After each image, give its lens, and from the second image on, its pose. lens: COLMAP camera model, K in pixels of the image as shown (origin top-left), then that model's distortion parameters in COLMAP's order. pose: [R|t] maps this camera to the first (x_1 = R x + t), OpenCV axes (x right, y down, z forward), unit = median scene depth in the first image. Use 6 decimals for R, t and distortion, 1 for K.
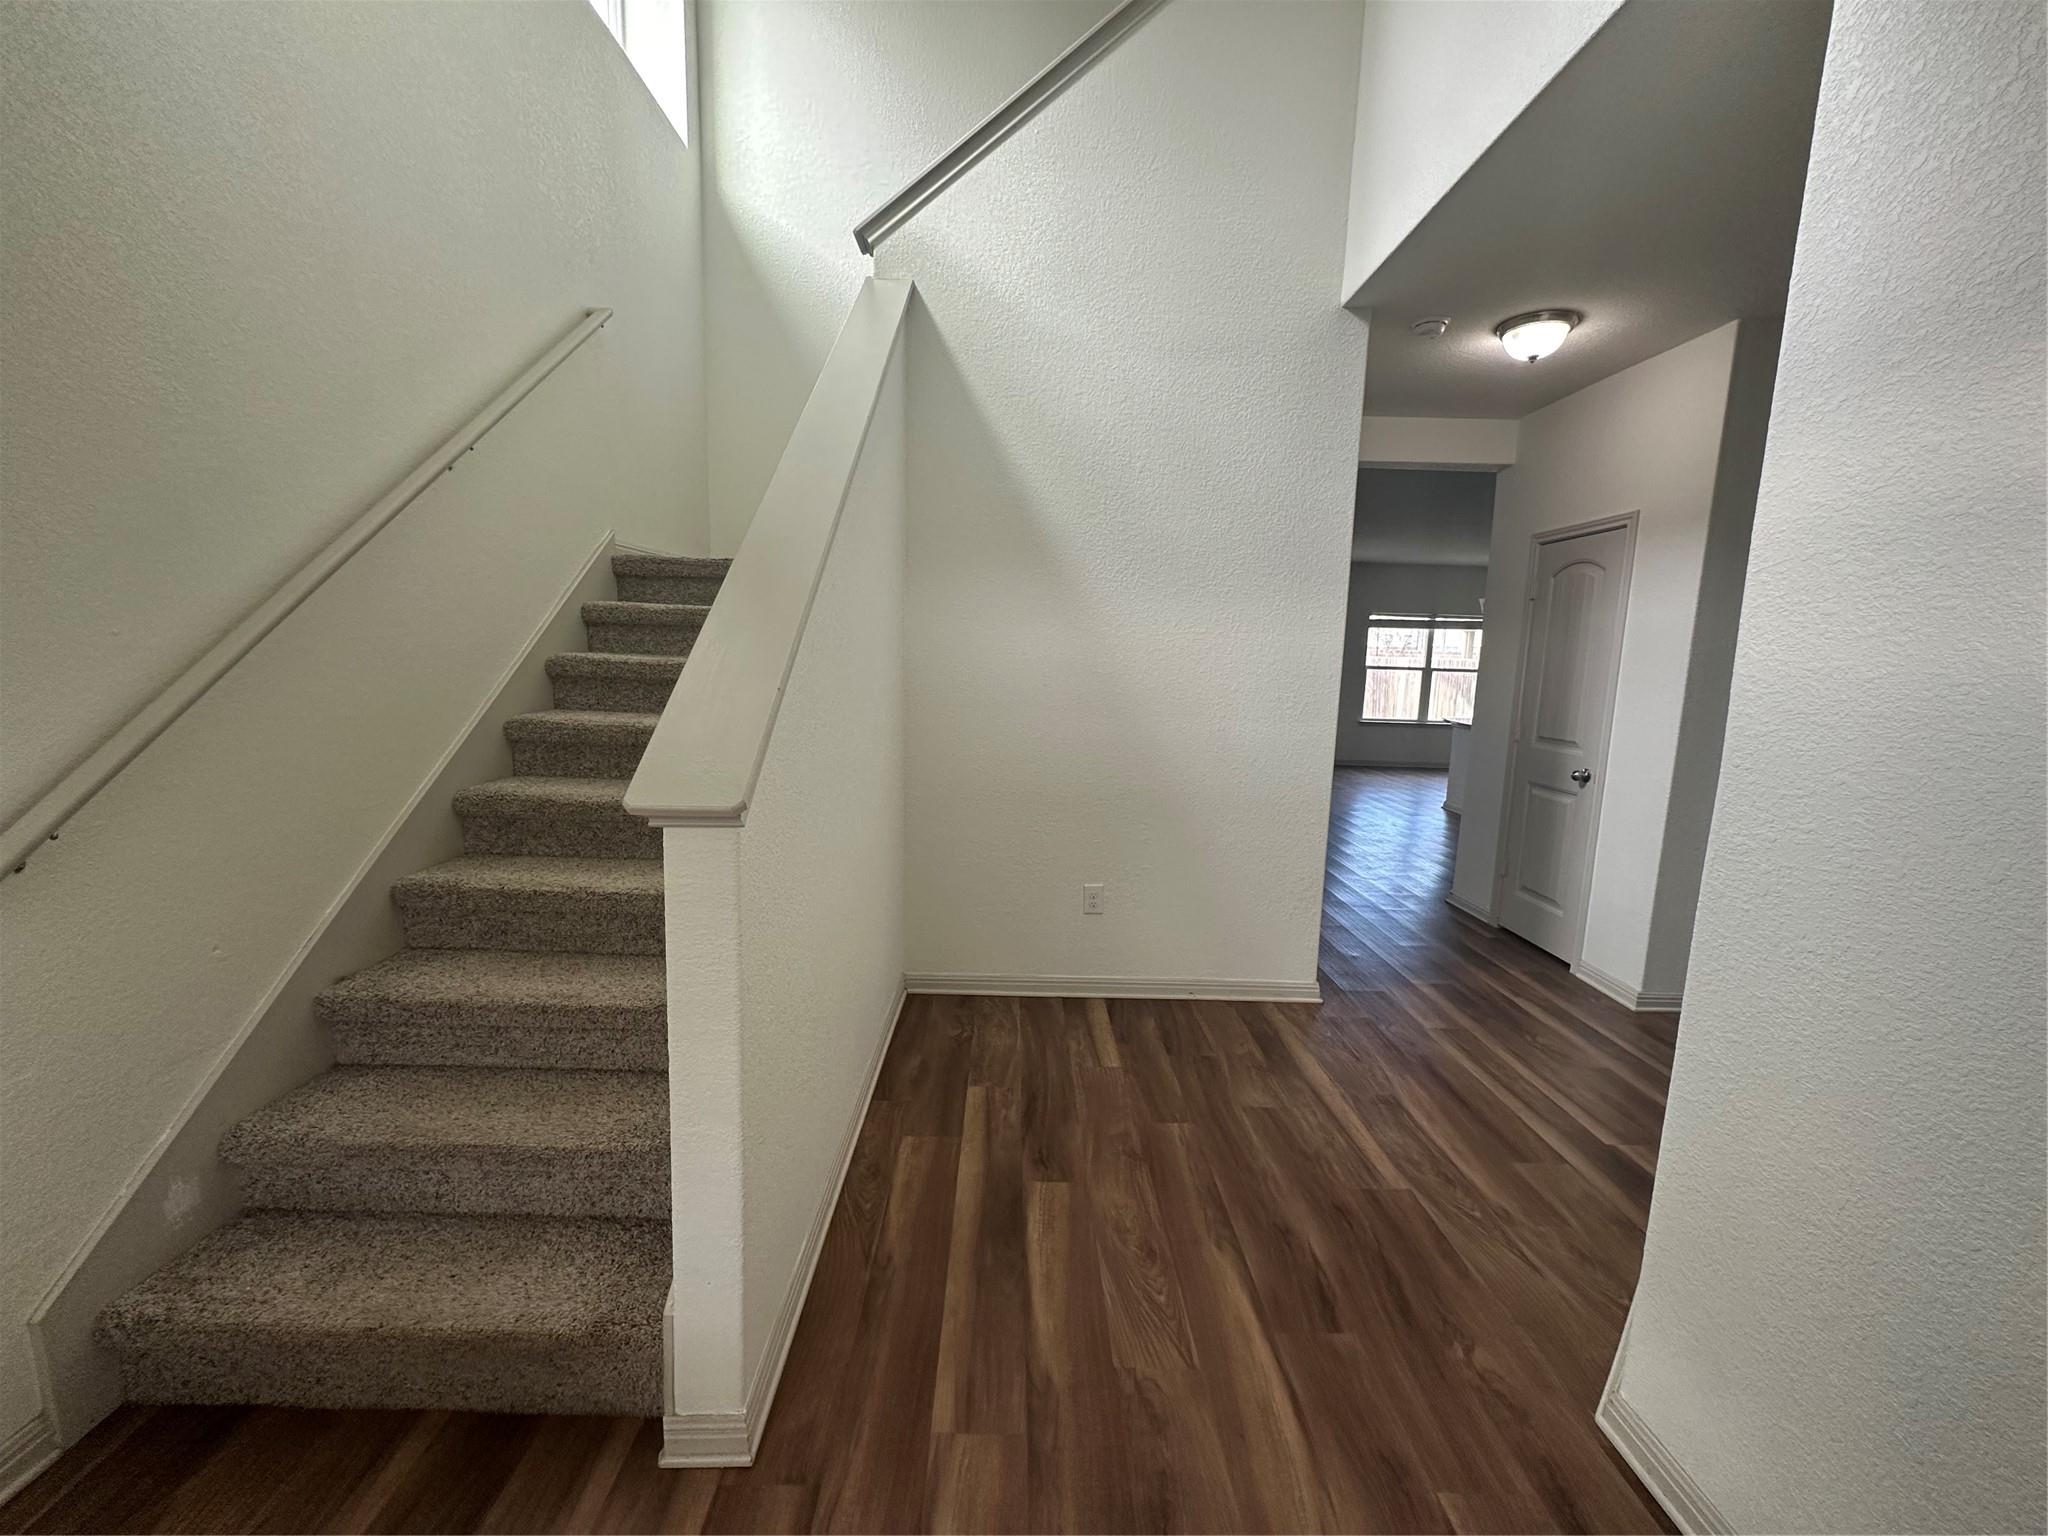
lens RADIAL K [[817.8, 0, 1027.8], [0, 817.8, 766.6], [0, 0, 1]] dist [-0.008250, 0.000605]
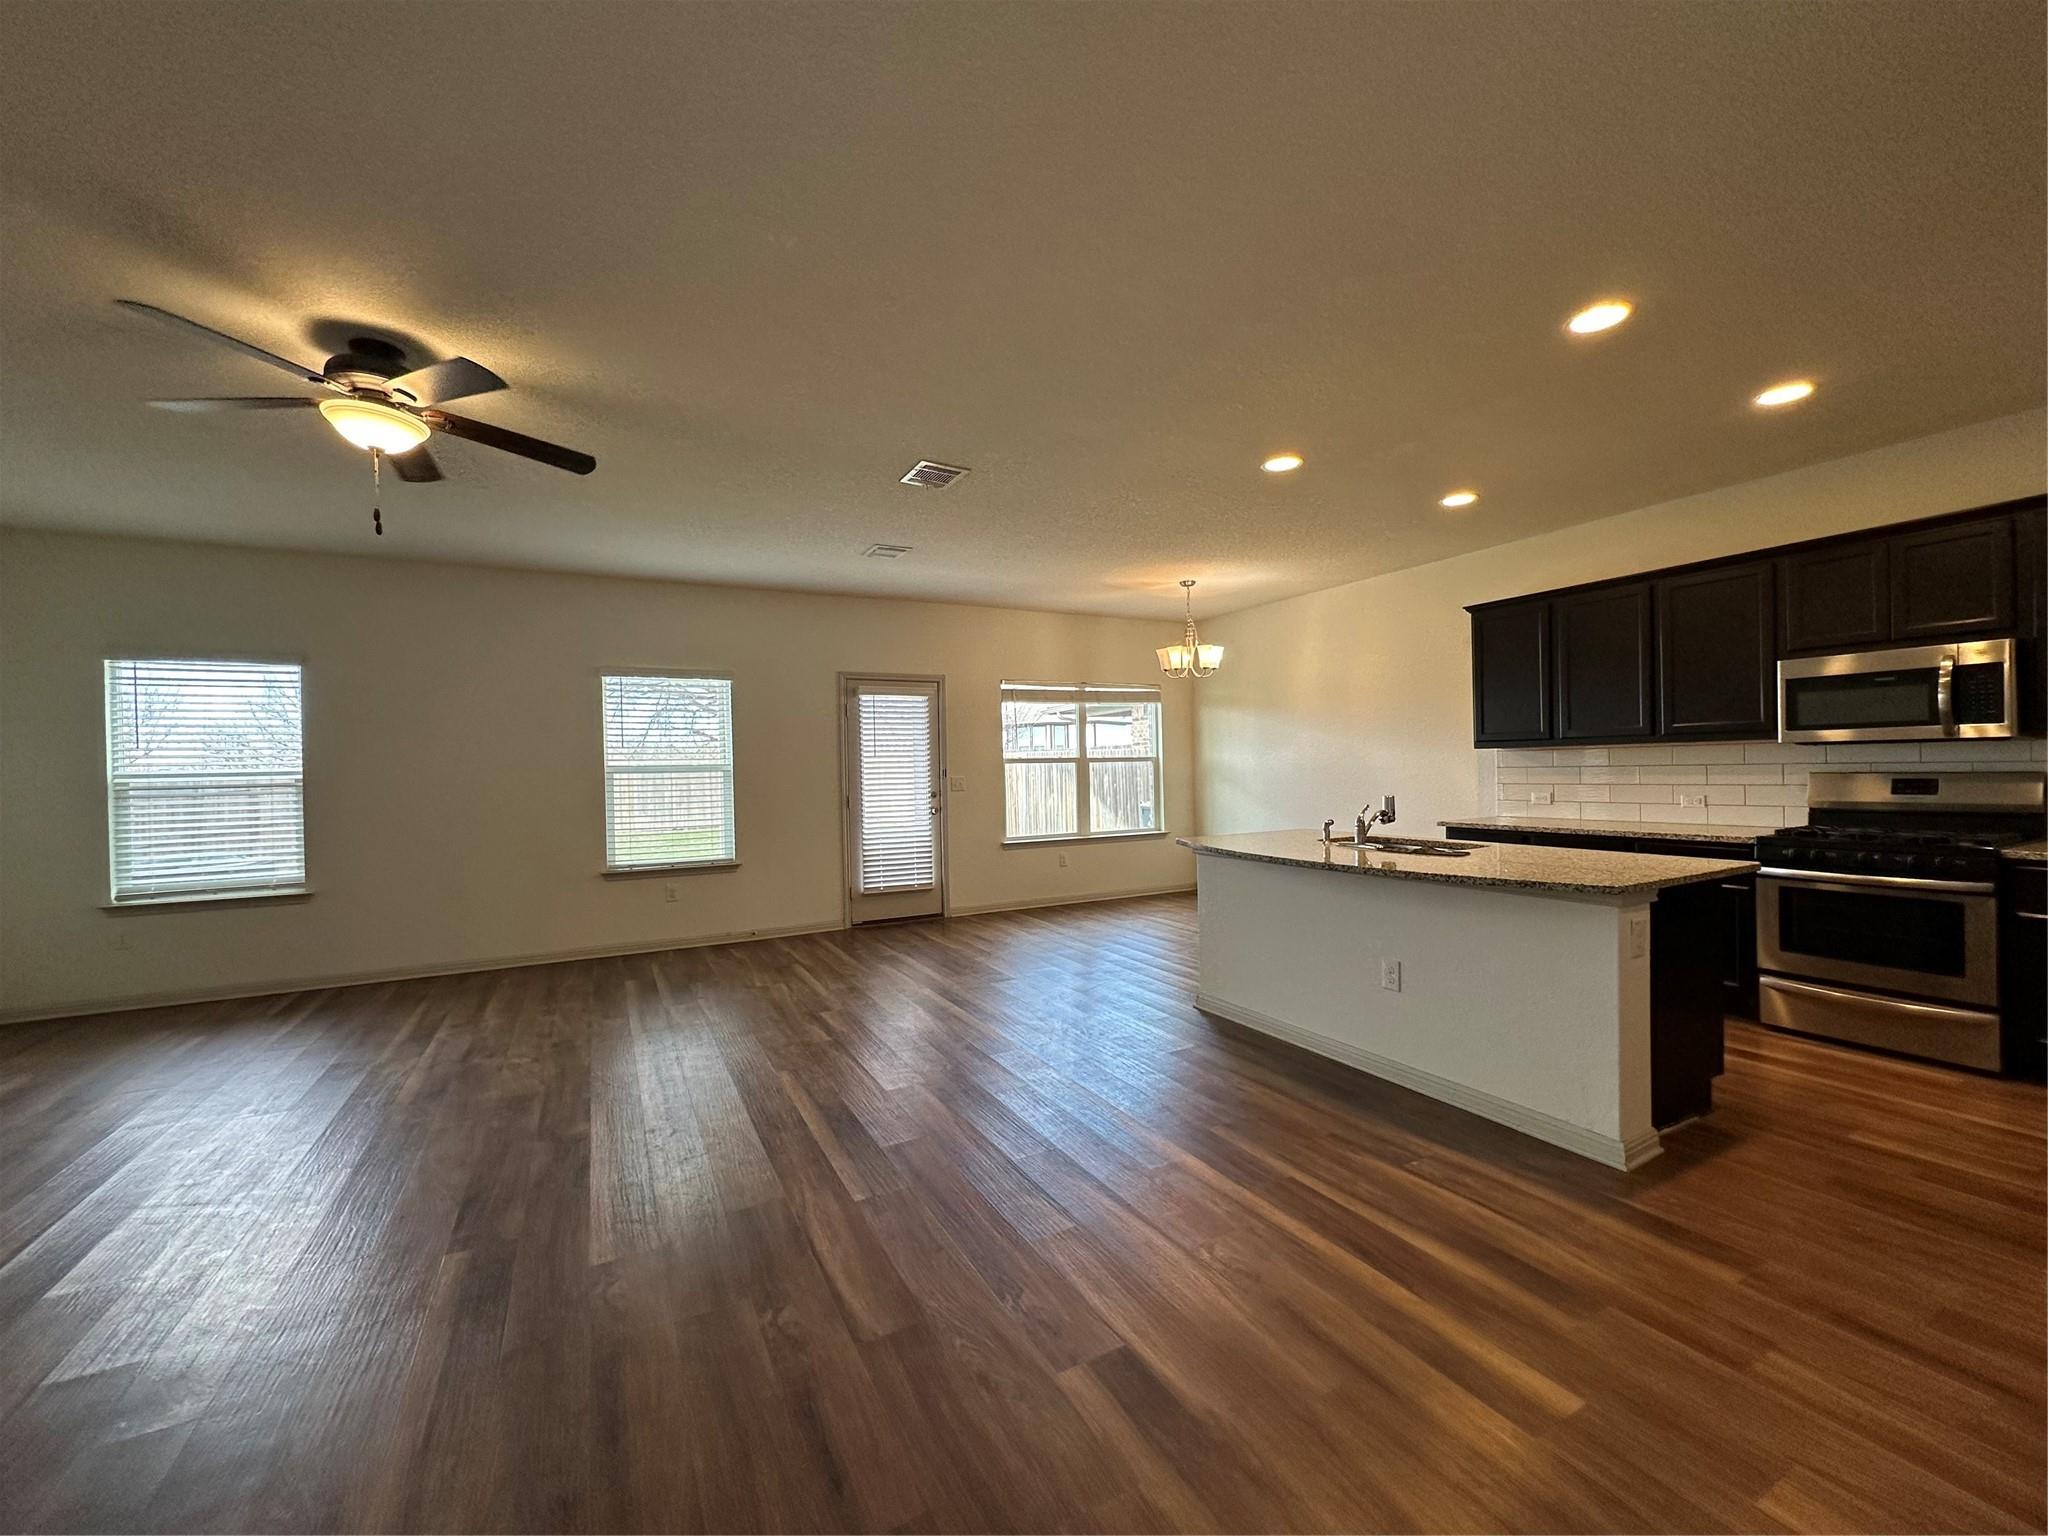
lens RADIAL K [[817.8, 0, 1020.7], [0, 817.8, 766.7], [0, 0, 1]] dist [-0.008250, 0.000605]
pose [[0.889382, -0.053239, 0.454055, 0.341062], [0.115916, 0.987001, -0.111323, -0.113779], [-0.442226, 0.151641, 0.883992, 1.105094]]
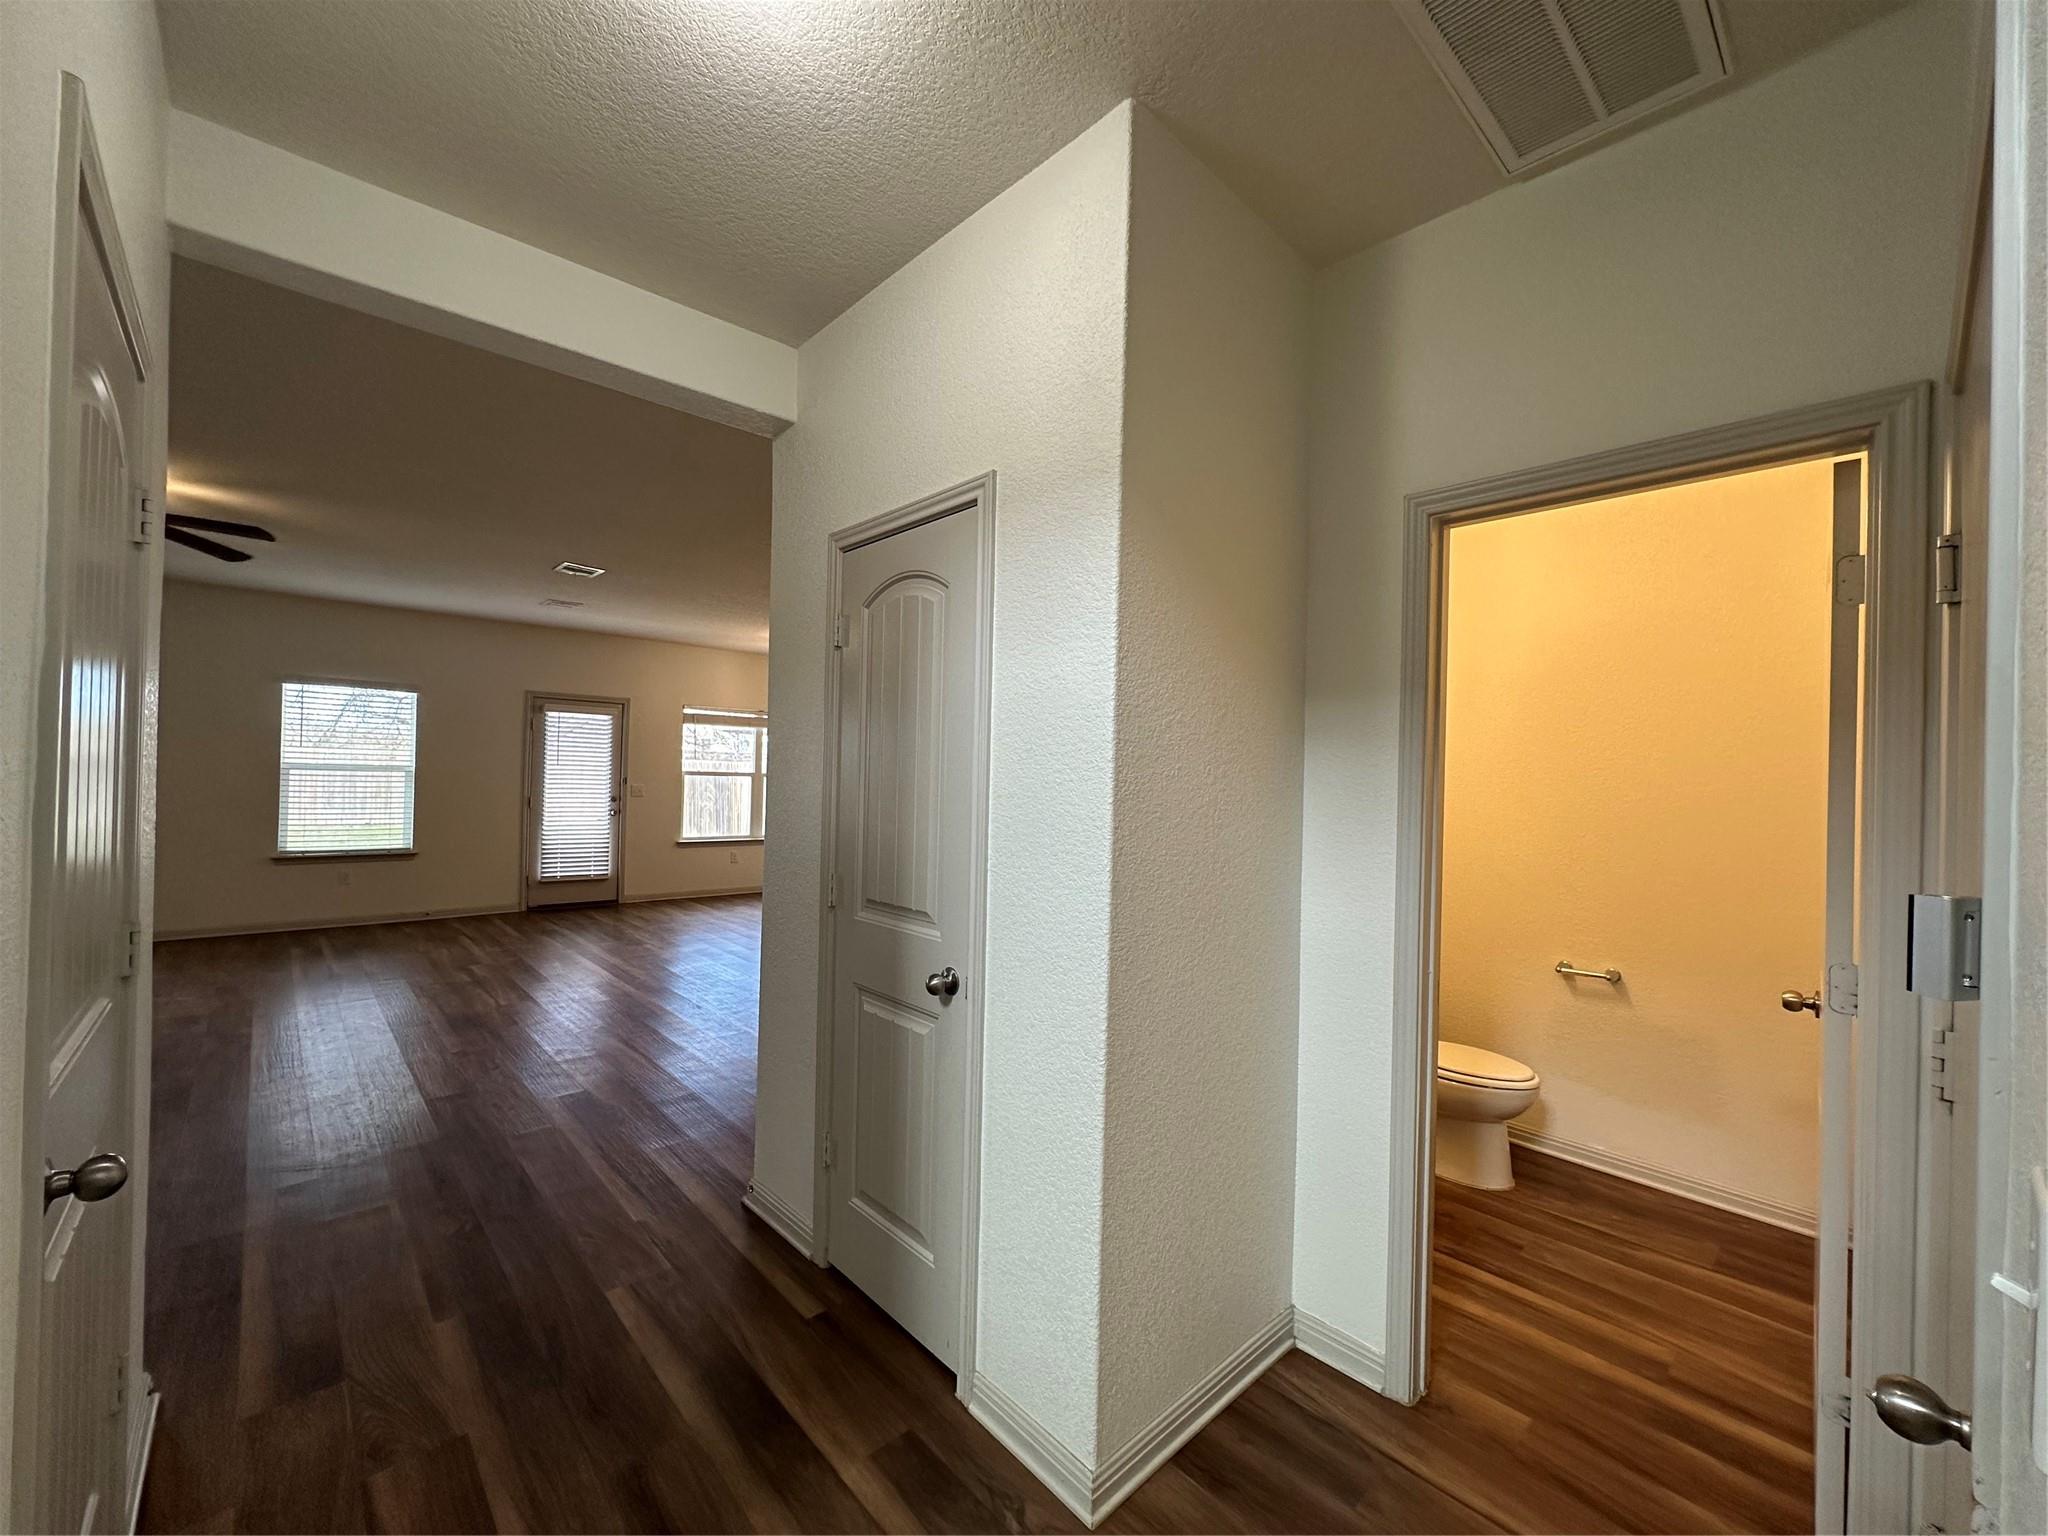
lens RADIAL K [[817.8, 0, 1036.5], [0, 817.8, 773.0], [0, 0, 1]] dist [-0.008250, 0.000605]
pose [[0.732802, -0.011247, 0.680349, 0.344630], [0.093871, 0.991974, -0.084709, -0.062302], [-0.673936, 0.125940, 0.727976, 0.523219]]
